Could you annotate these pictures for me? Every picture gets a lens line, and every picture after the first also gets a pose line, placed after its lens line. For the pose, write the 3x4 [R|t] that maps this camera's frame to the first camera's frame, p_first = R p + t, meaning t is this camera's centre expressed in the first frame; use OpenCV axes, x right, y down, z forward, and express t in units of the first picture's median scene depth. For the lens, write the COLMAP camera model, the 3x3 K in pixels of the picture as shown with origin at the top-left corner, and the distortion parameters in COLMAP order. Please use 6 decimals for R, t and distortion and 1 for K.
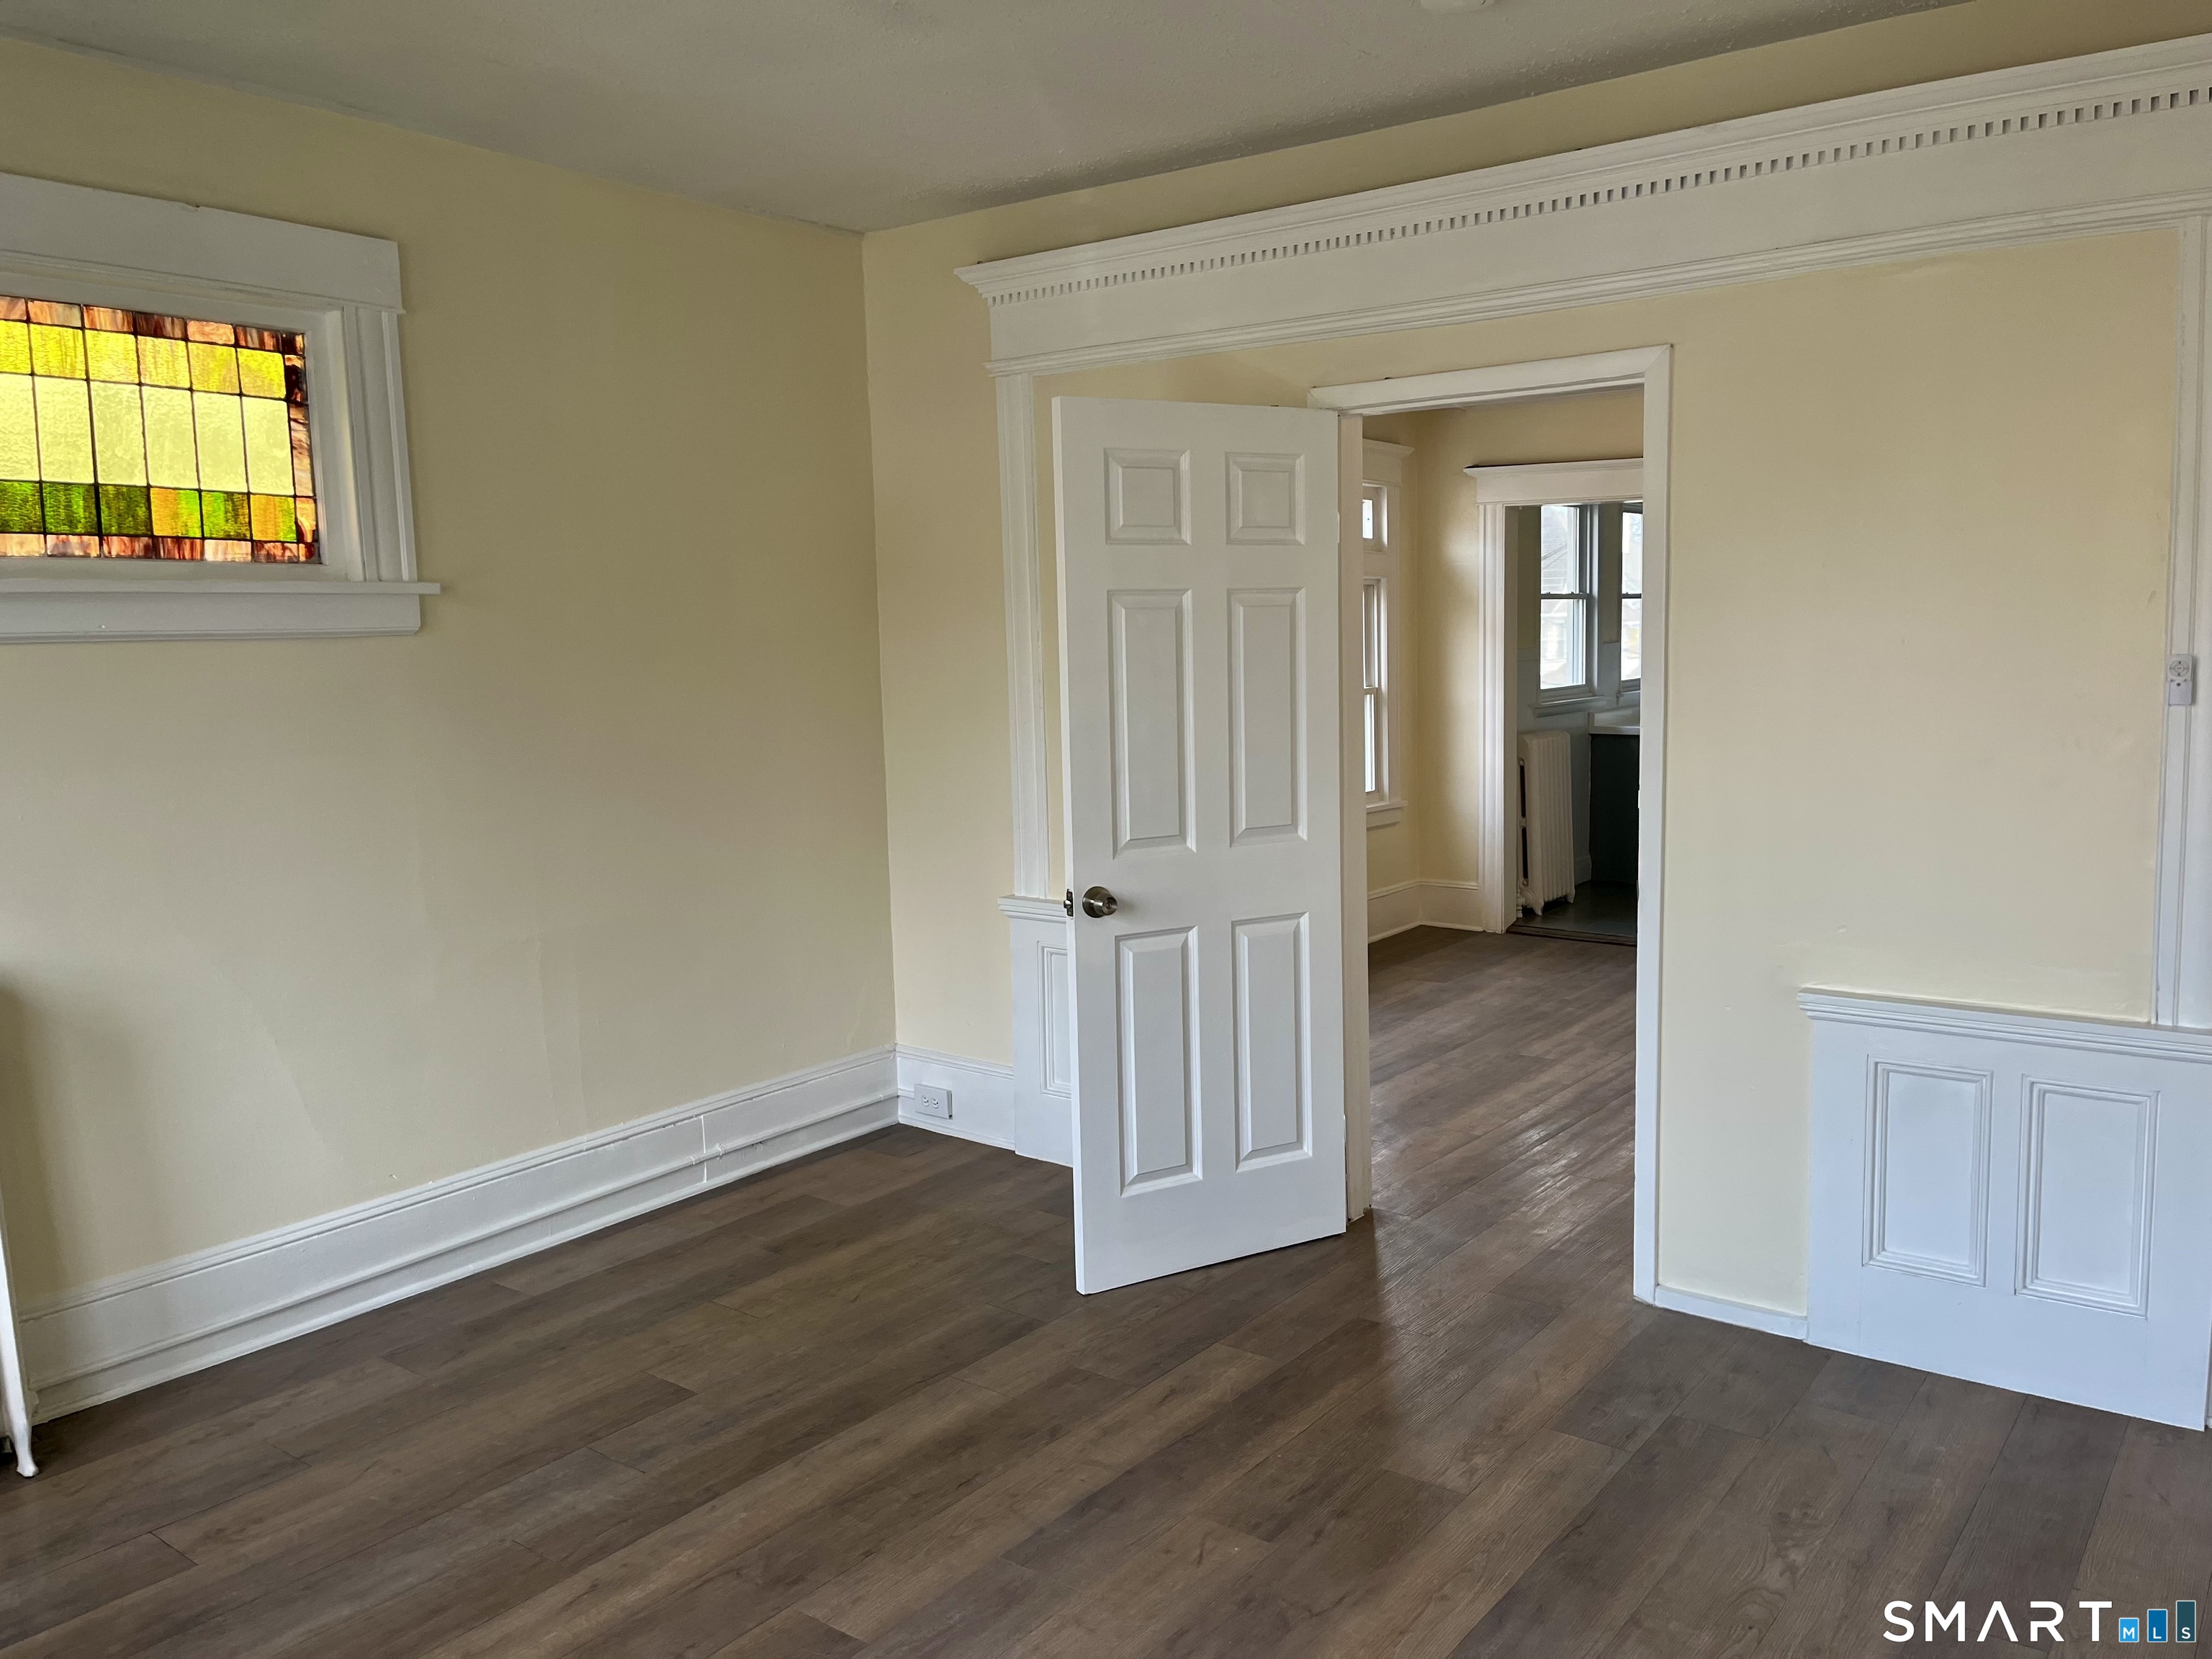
lens RADIAL K [[1680.6, 0, 1093.9], [0, 1680.6, 820.0], [0, 0, 1]] dist [0.059757, -0.064553]
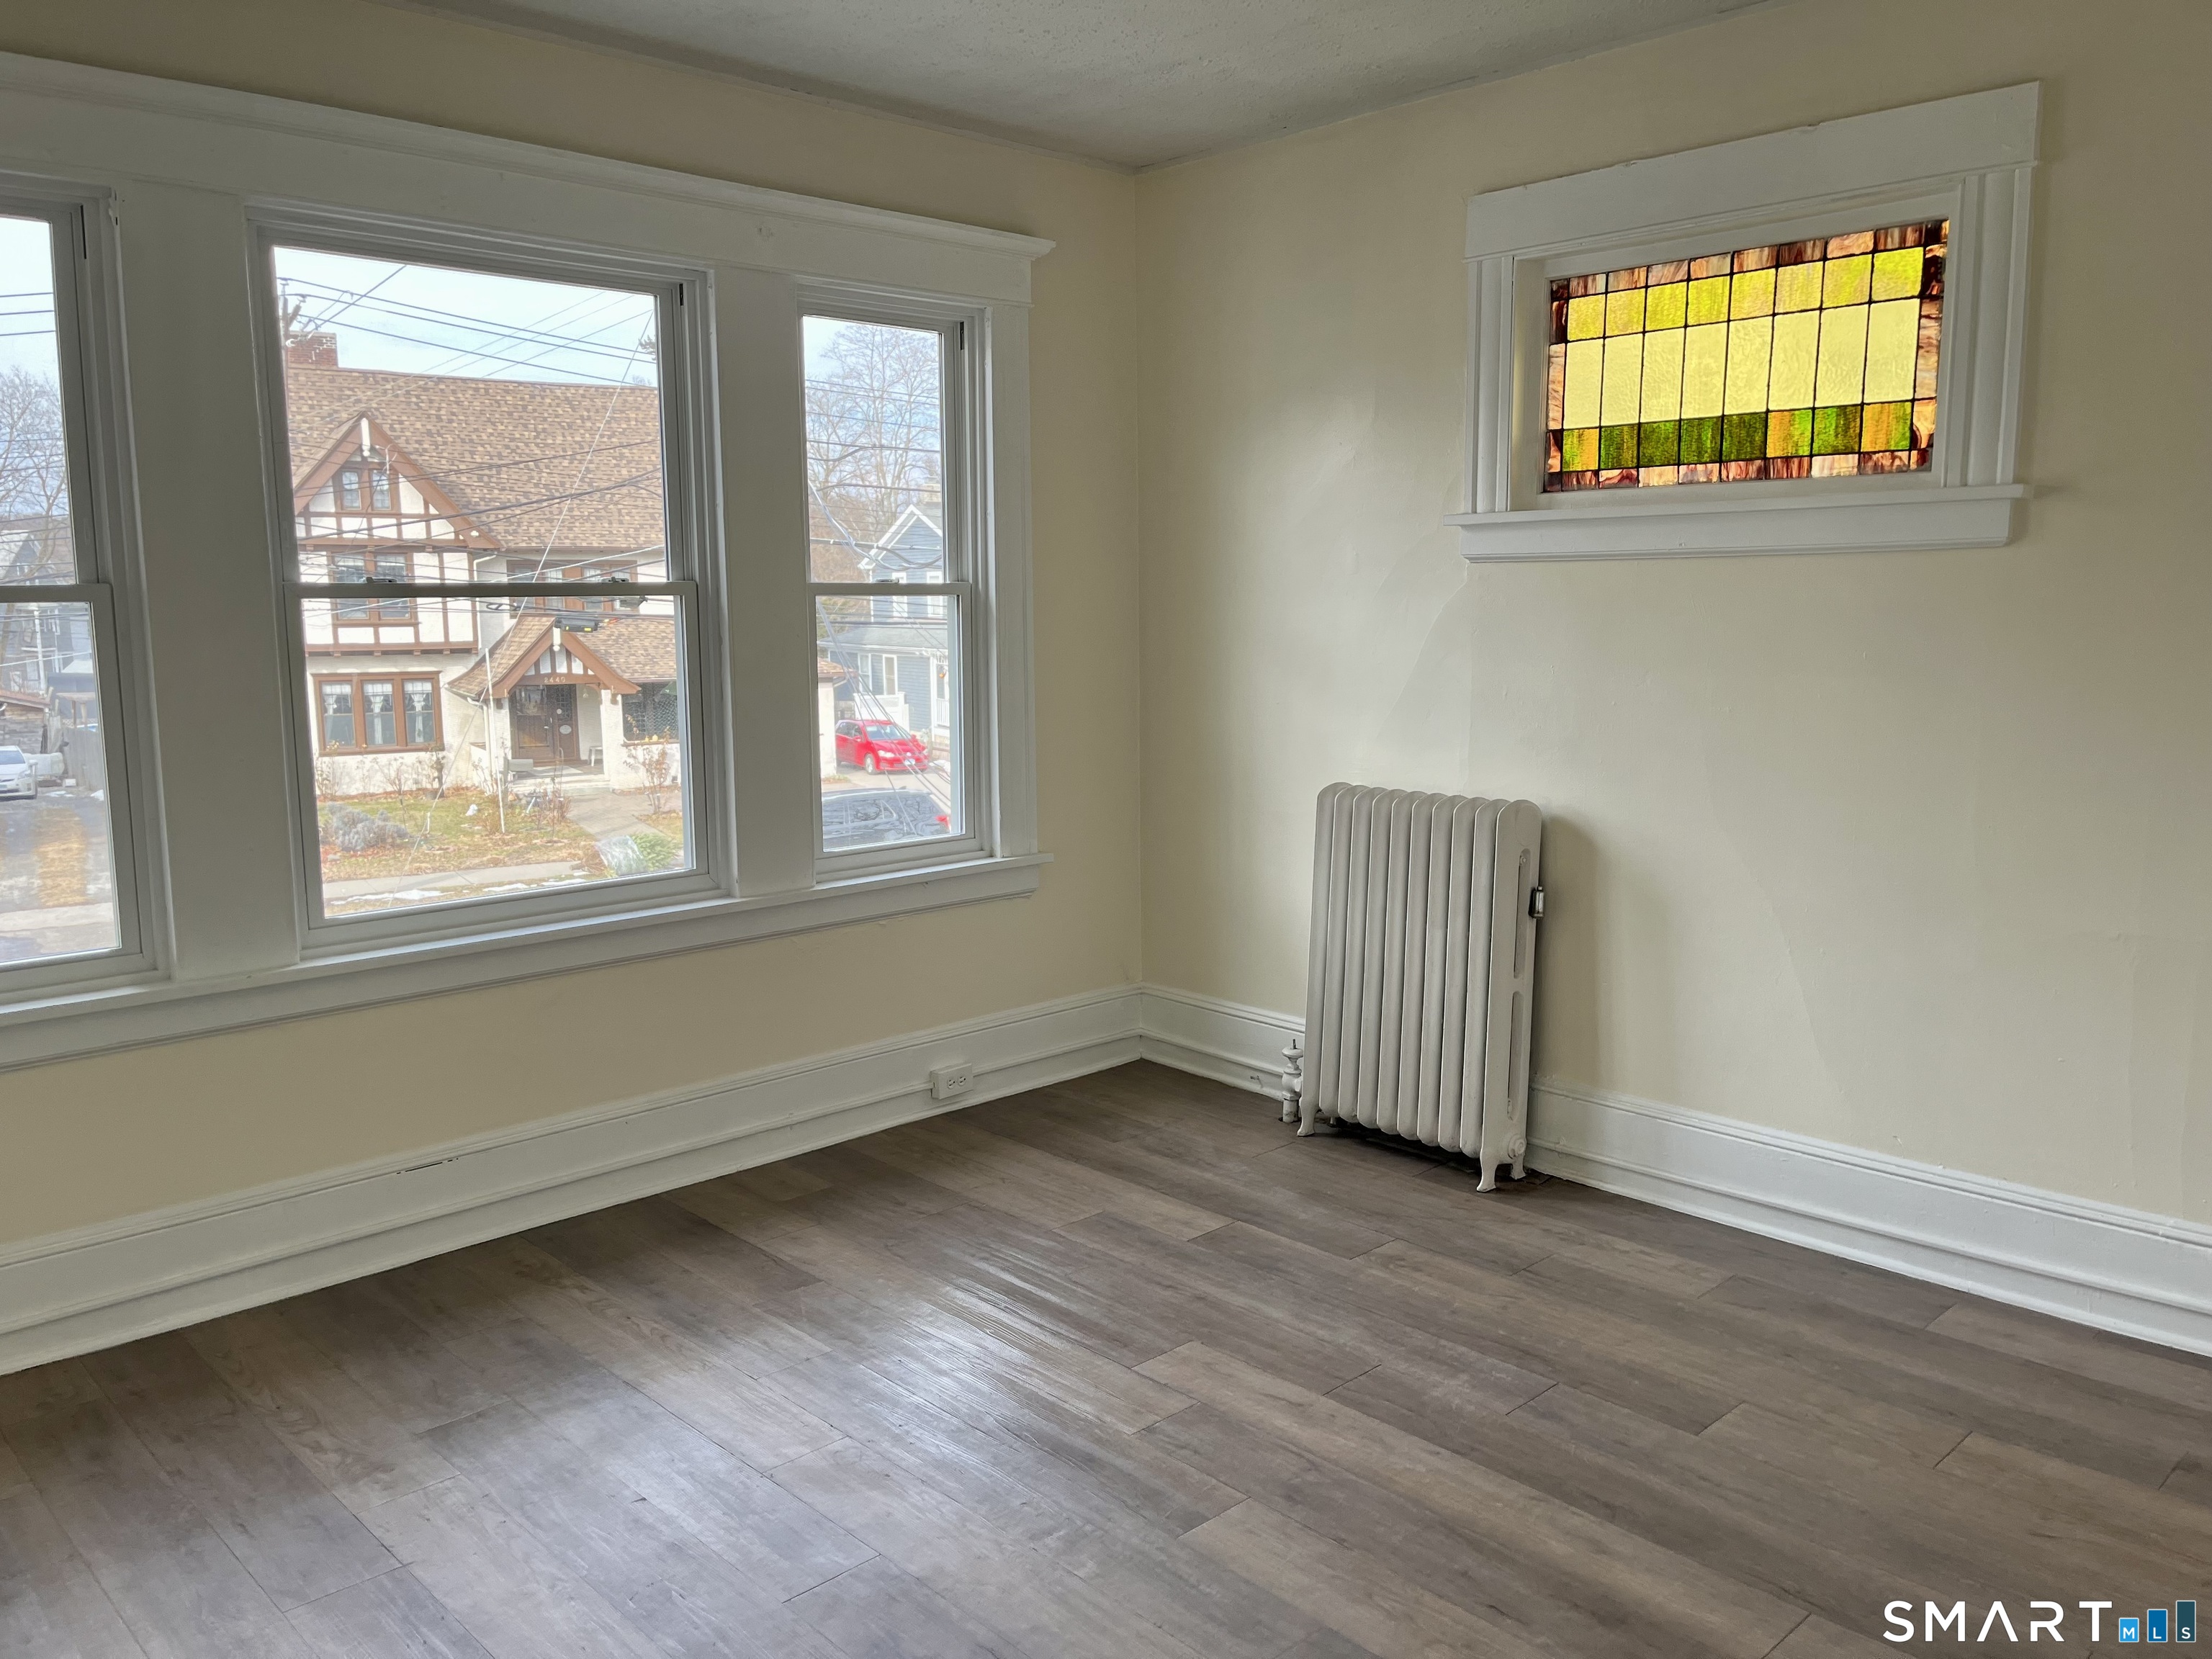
lens RADIAL K [[1680.6, 0, 1095.4], [0, 1680.6, 830.1], [0, 0, 1]] dist [0.059757, -0.064553]
pose [[-0.158081, 0.161239, -0.974173, 0.583688], [-0.095500, 0.979456, 0.177610, -0.084980], [0.982797, 0.121111, -0.139435, 0.748146]]
